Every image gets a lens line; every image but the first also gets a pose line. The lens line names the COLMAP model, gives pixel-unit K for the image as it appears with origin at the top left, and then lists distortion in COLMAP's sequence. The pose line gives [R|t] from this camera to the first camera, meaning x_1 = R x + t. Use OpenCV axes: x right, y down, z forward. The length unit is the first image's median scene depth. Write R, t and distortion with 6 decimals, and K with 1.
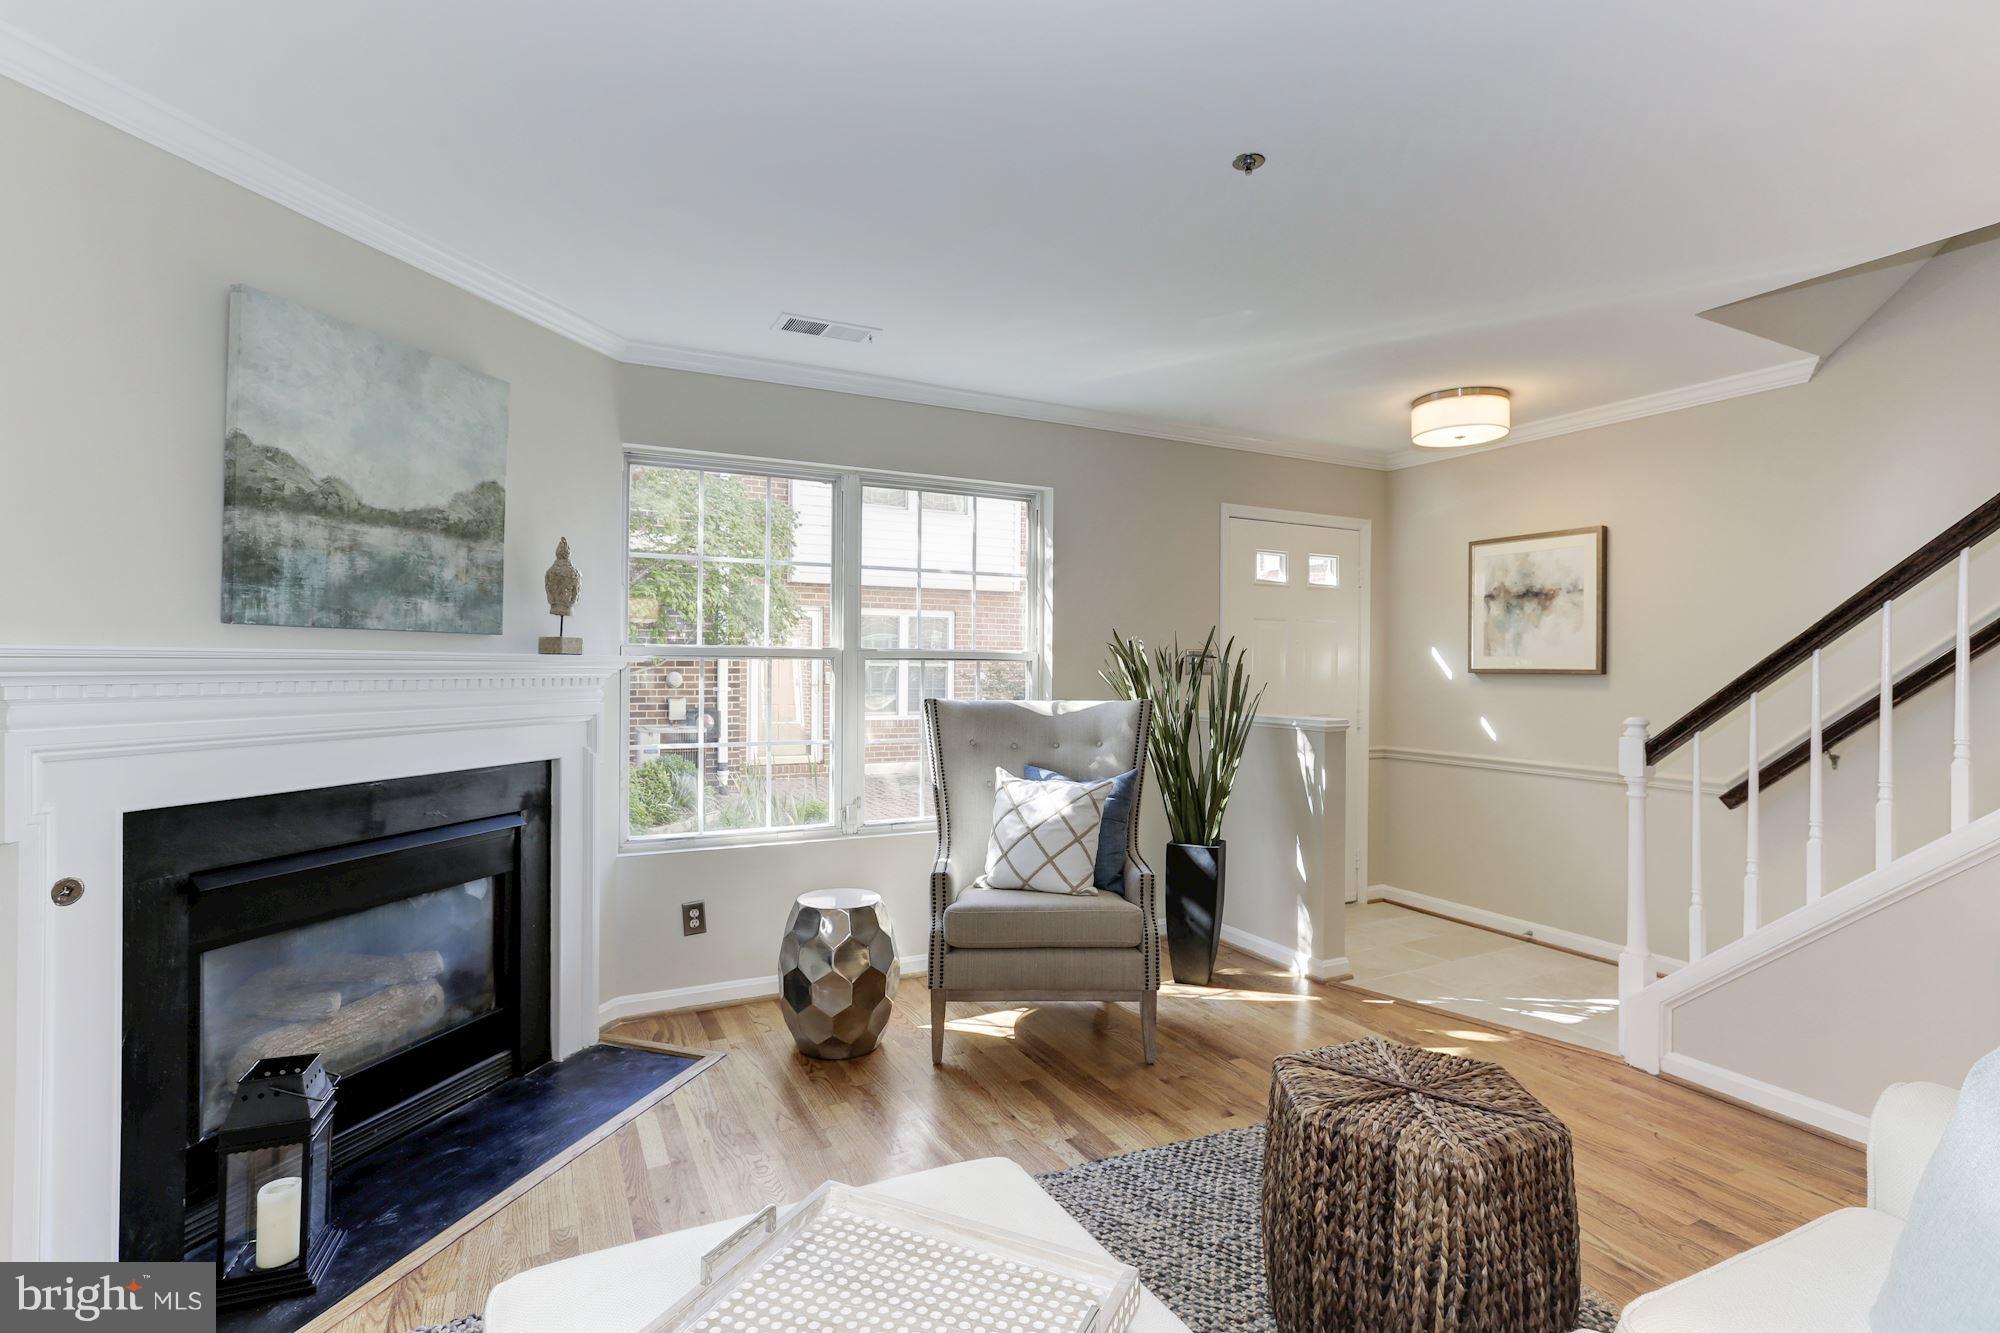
lens RADIAL K [[941.4, 0, 996.7], [0, 941.4, 655.5], [0, 0, 1]] dist [-0.010443, 0.007246]
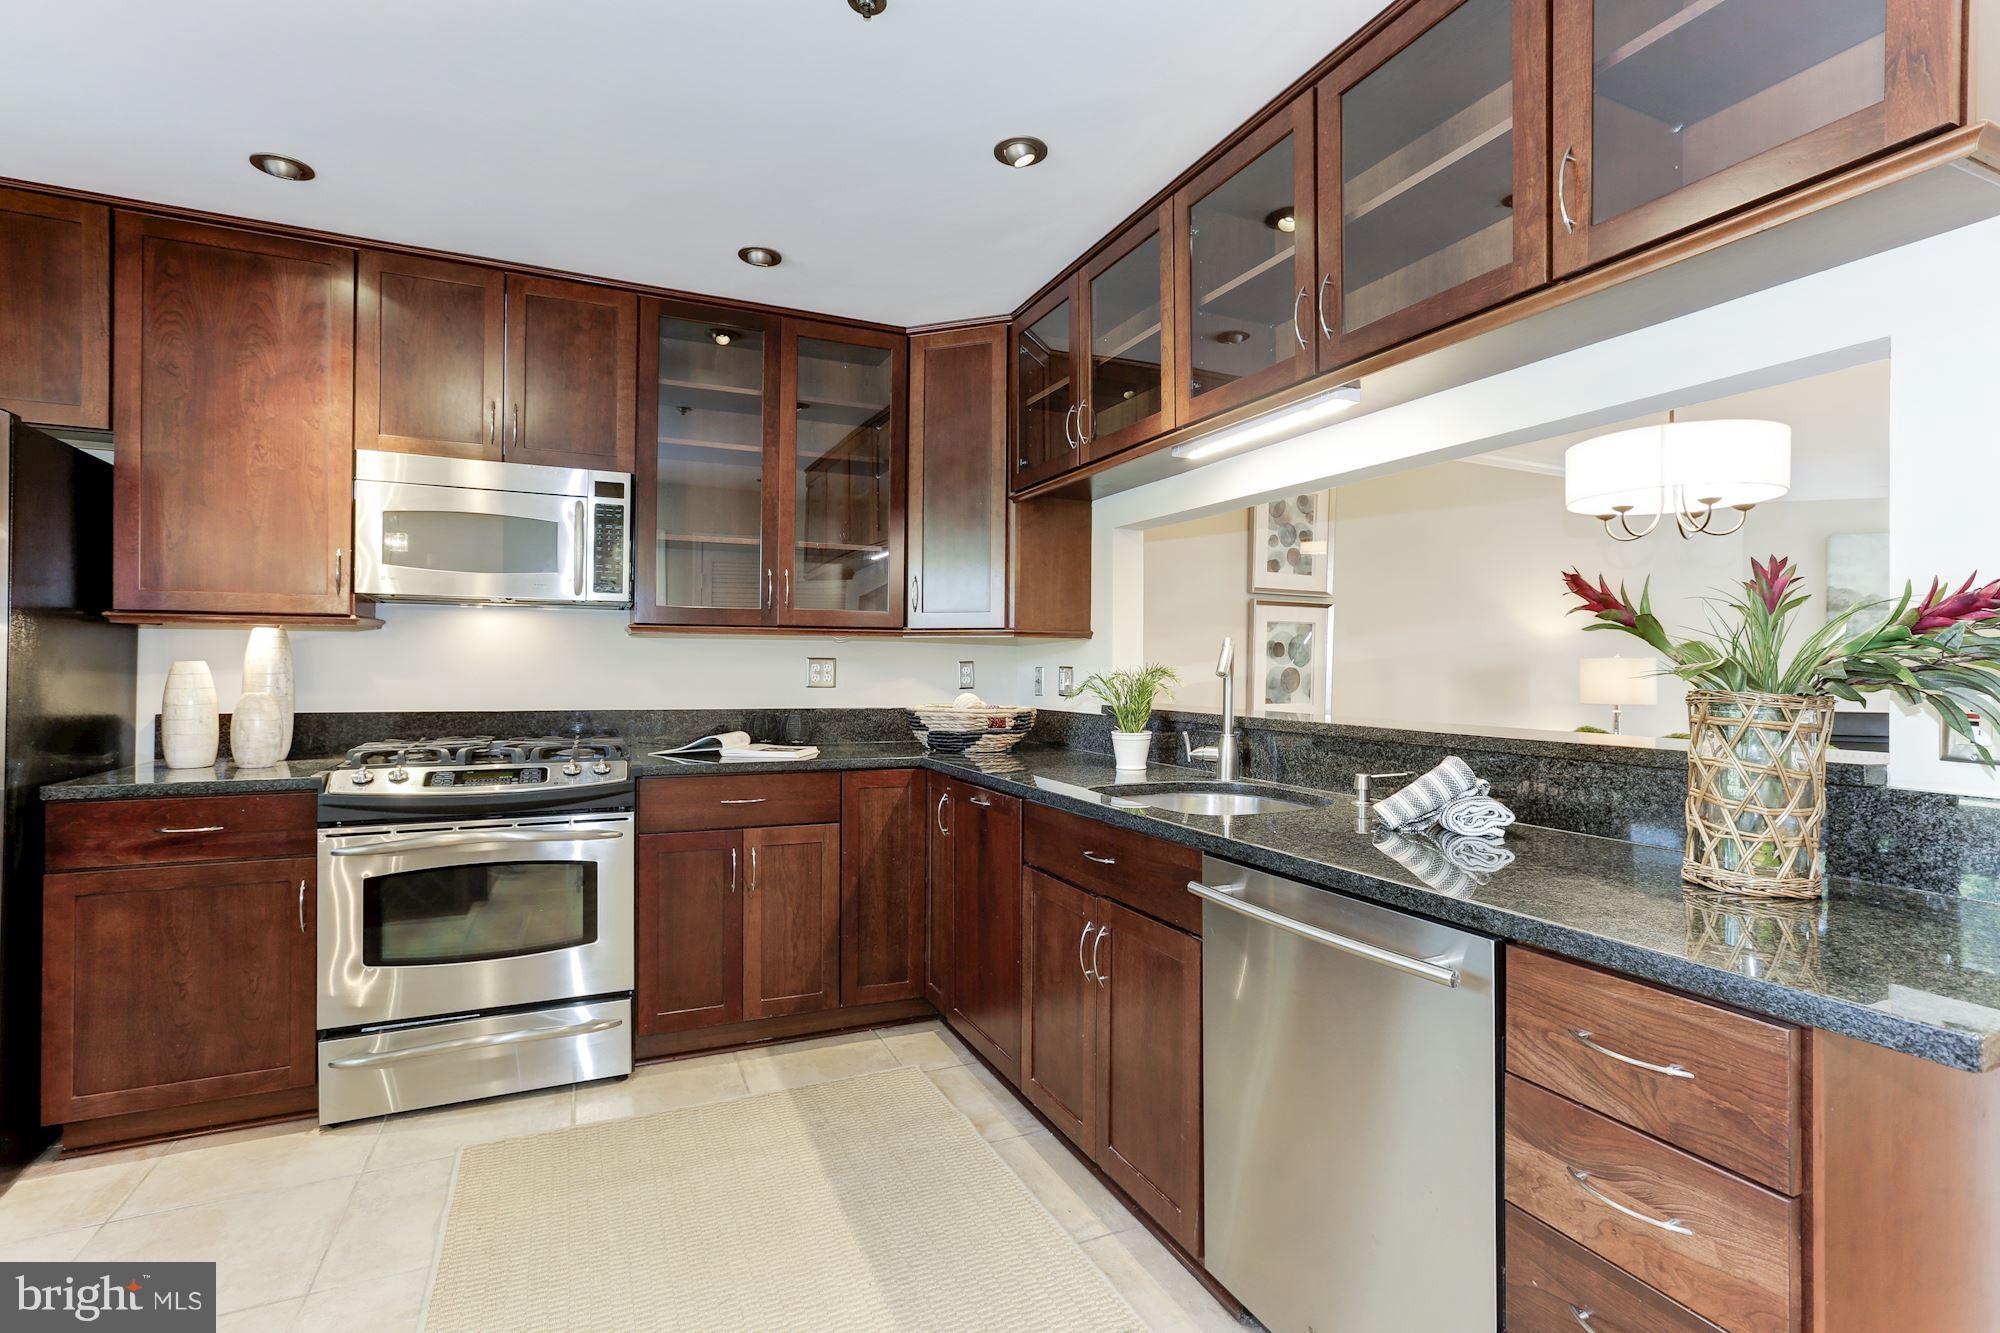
lens RADIAL K [[941.4, 0, 1009.9], [0, 941.4, 668.5], [0, 0, 1]] dist [-0.010443, 0.007246]
pose [[-0.031296, -0.005700, -0.999494, 1.770484], [-0.001540, 0.999983, -0.005654, 0.030183], [0.999509, 0.001362, -0.031304, -1.177339]]
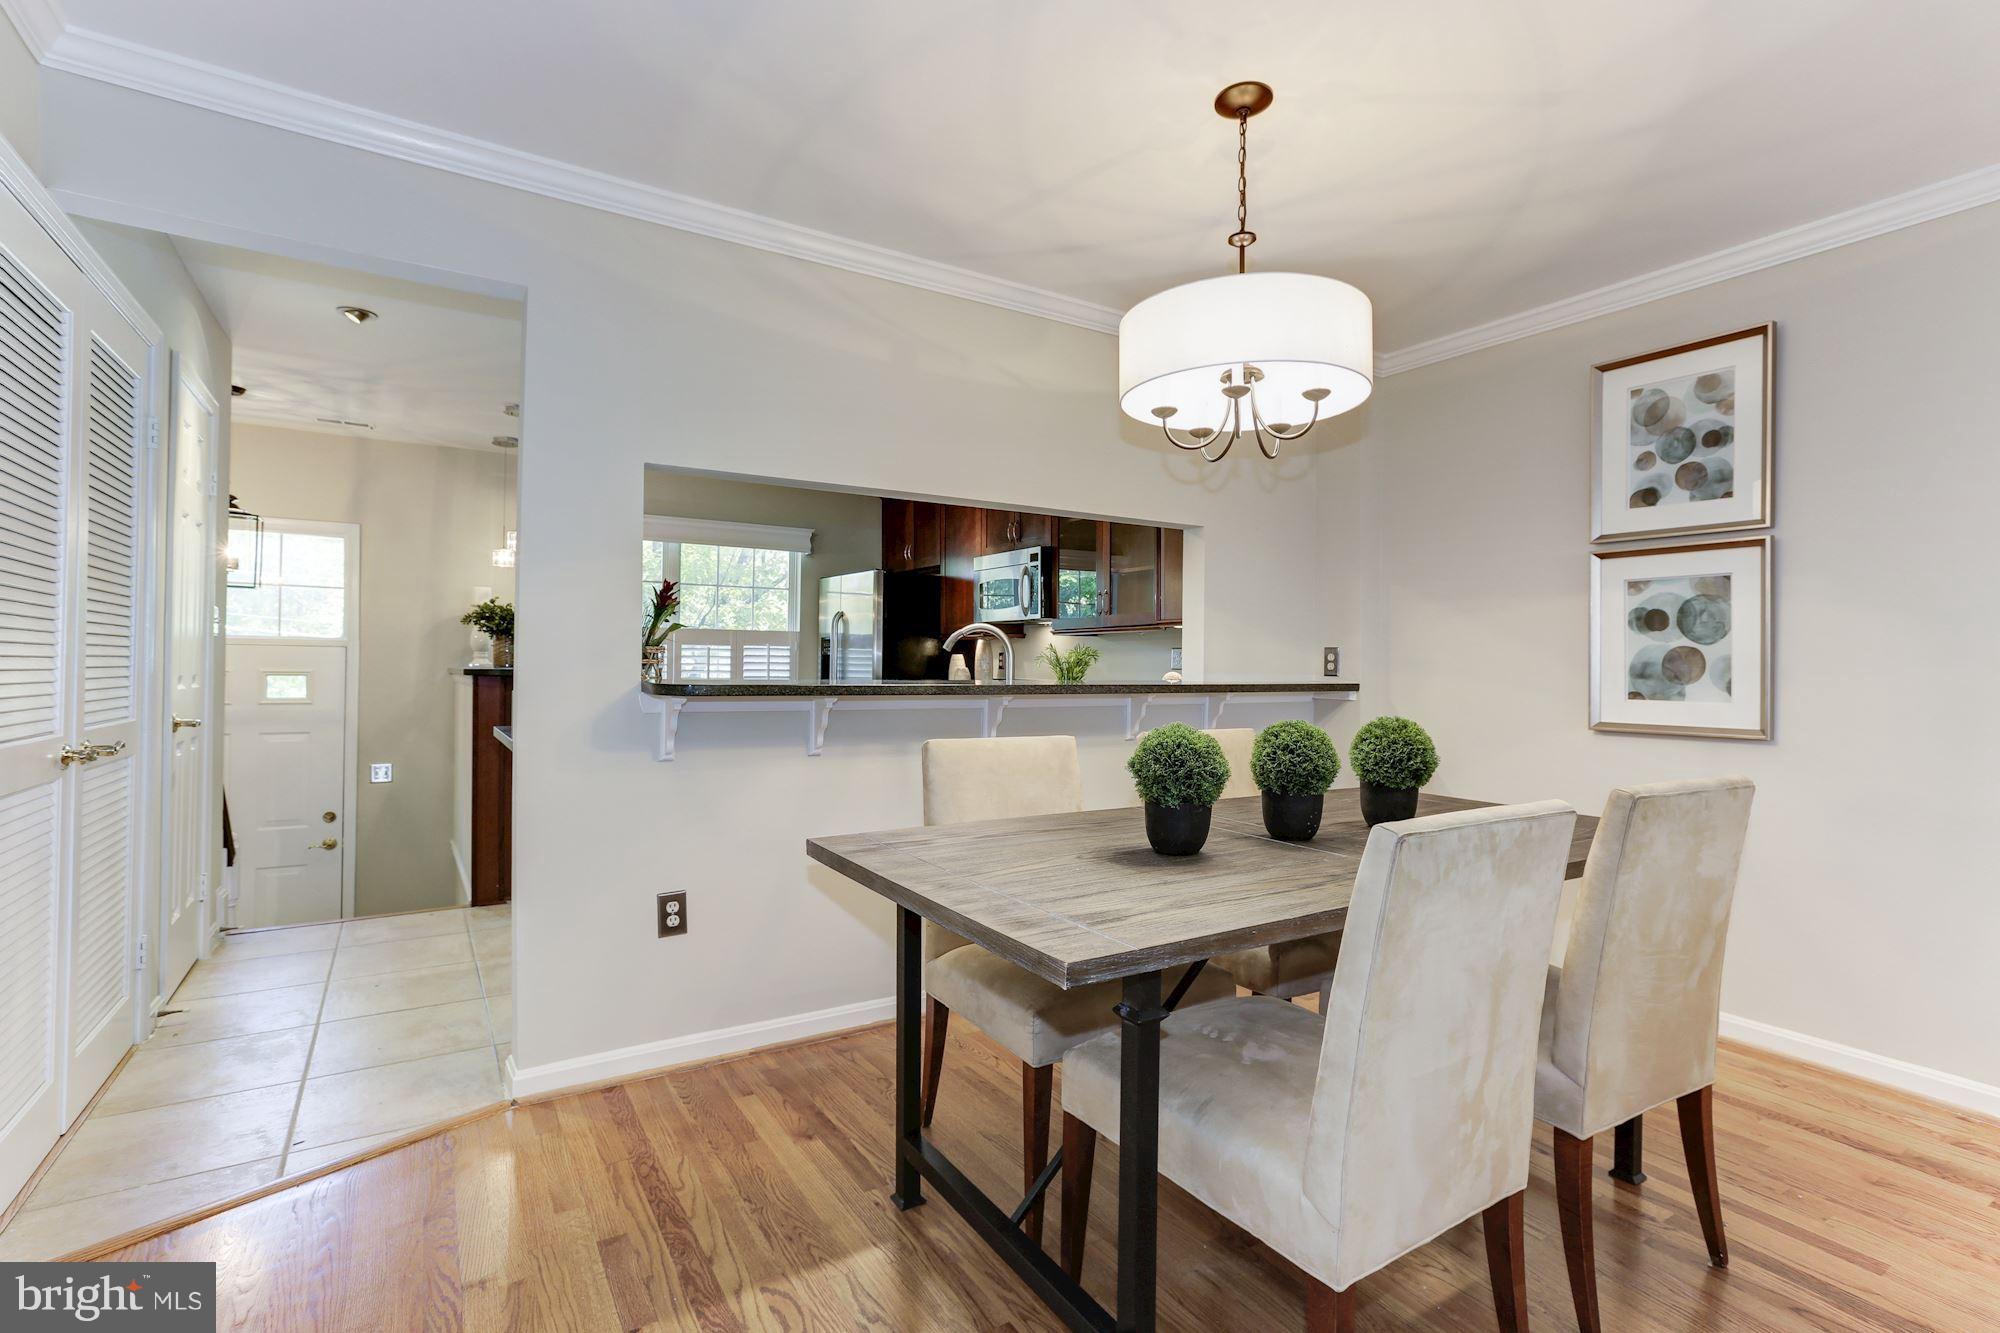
lens RADIAL K [[941.4, 0, 1003.4], [0, 941.4, 652.5], [0, 0, 1]] dist [-0.010443, 0.007246]
pose [[-0.993724, -0.019326, -0.110177, 0.924286], [-0.016862, 0.999587, -0.023250, 0.066367], [0.110580, -0.021247, -0.993640, 0.371526]]
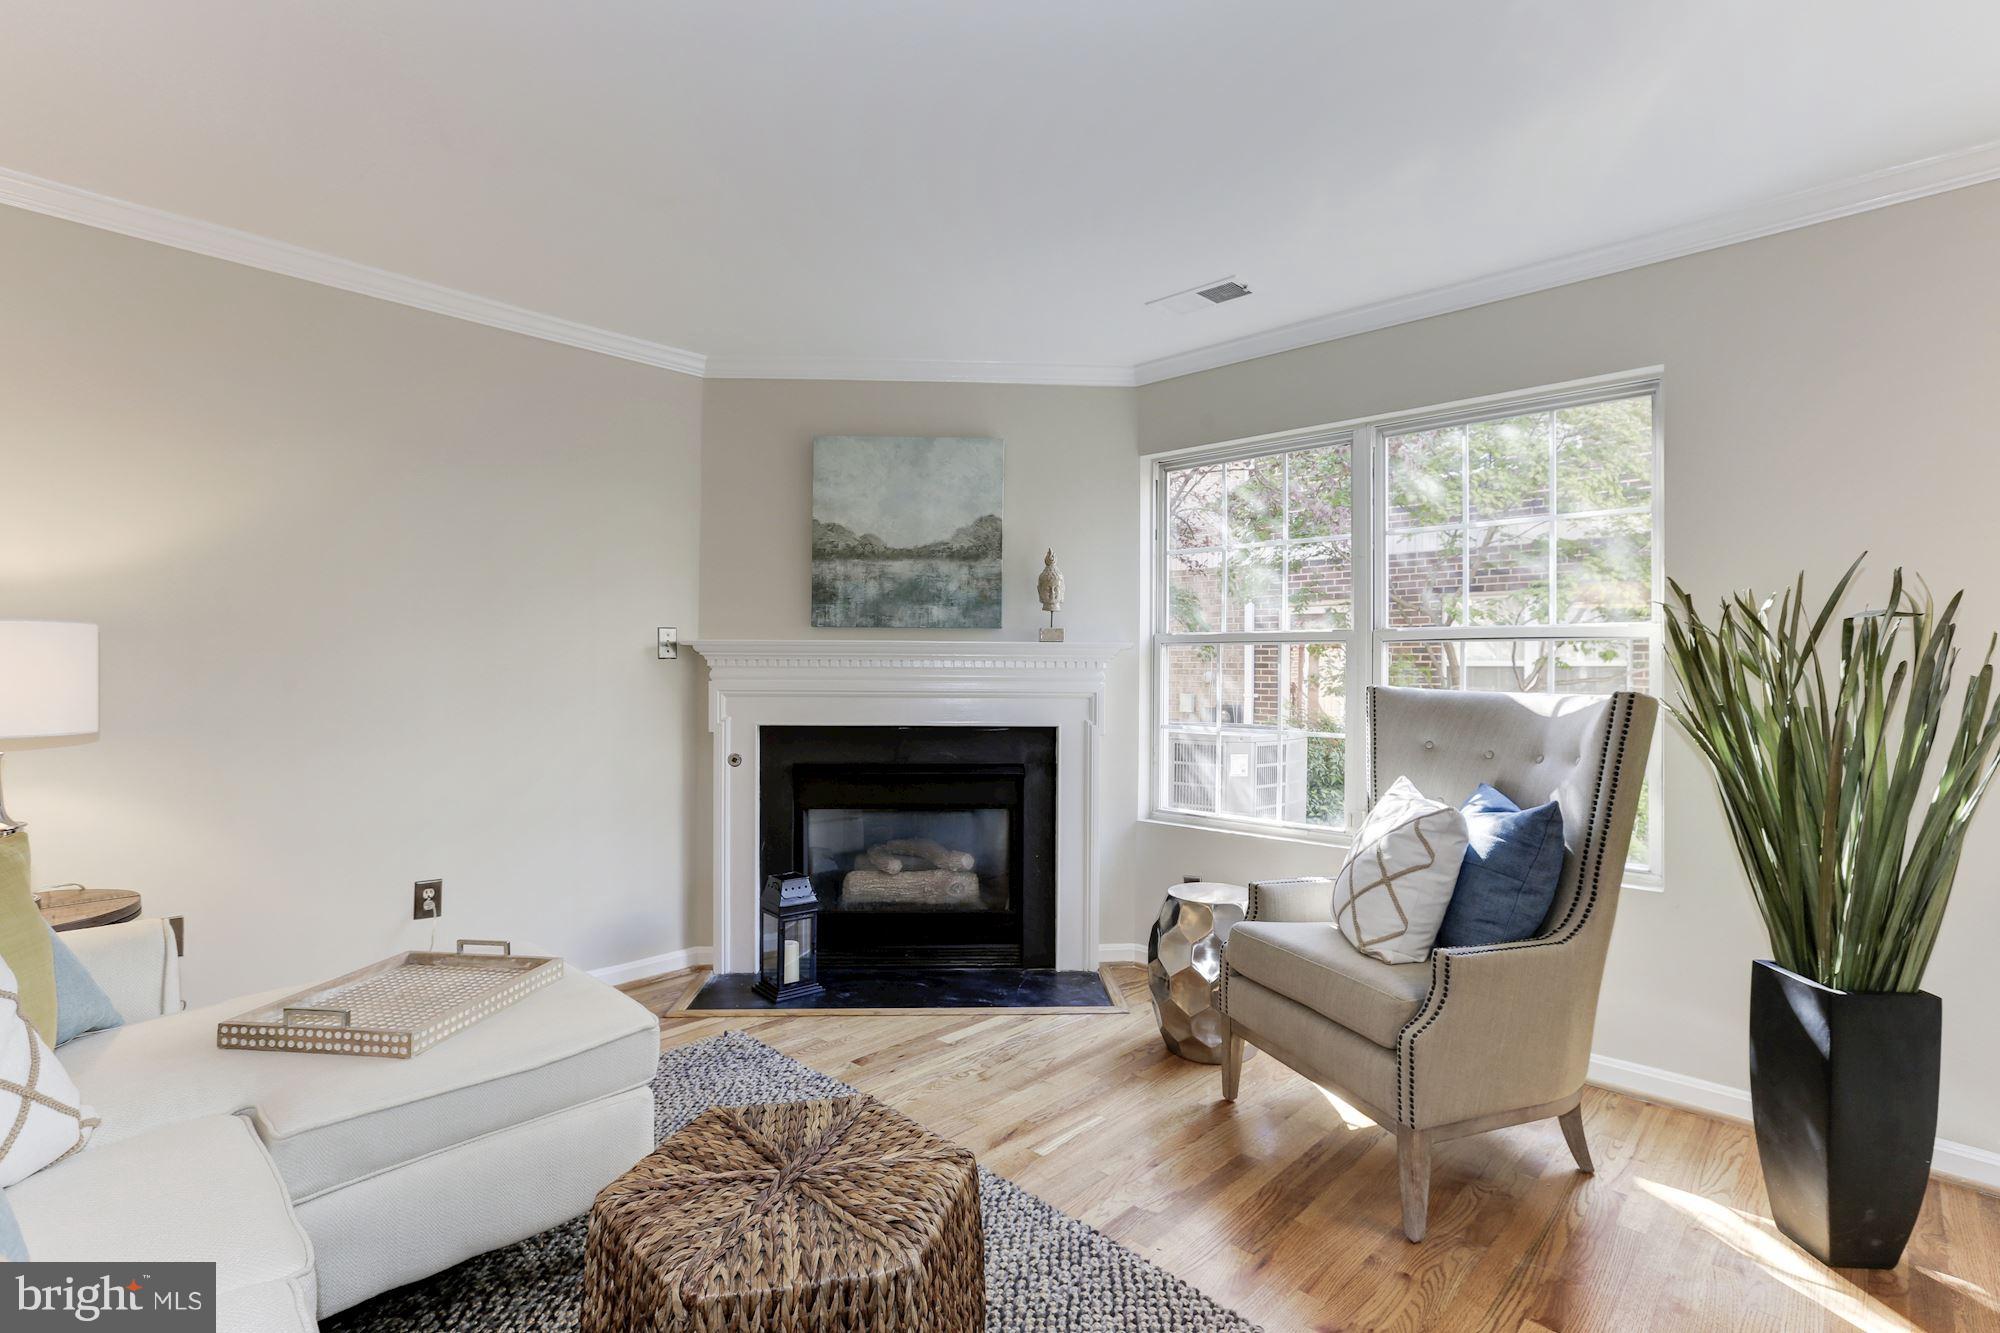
lens RADIAL K [[941.4, 0, 999.7], [0, 941.4, 660.6], [0, 0, 1]] dist [-0.010443, 0.007246]
pose [[0.338012, -0.014813, -0.941025, 0.801292], [0.007089, 0.999888, -0.013193, 0.045731], [0.941115, -0.002212, 0.338079, 0.598295]]
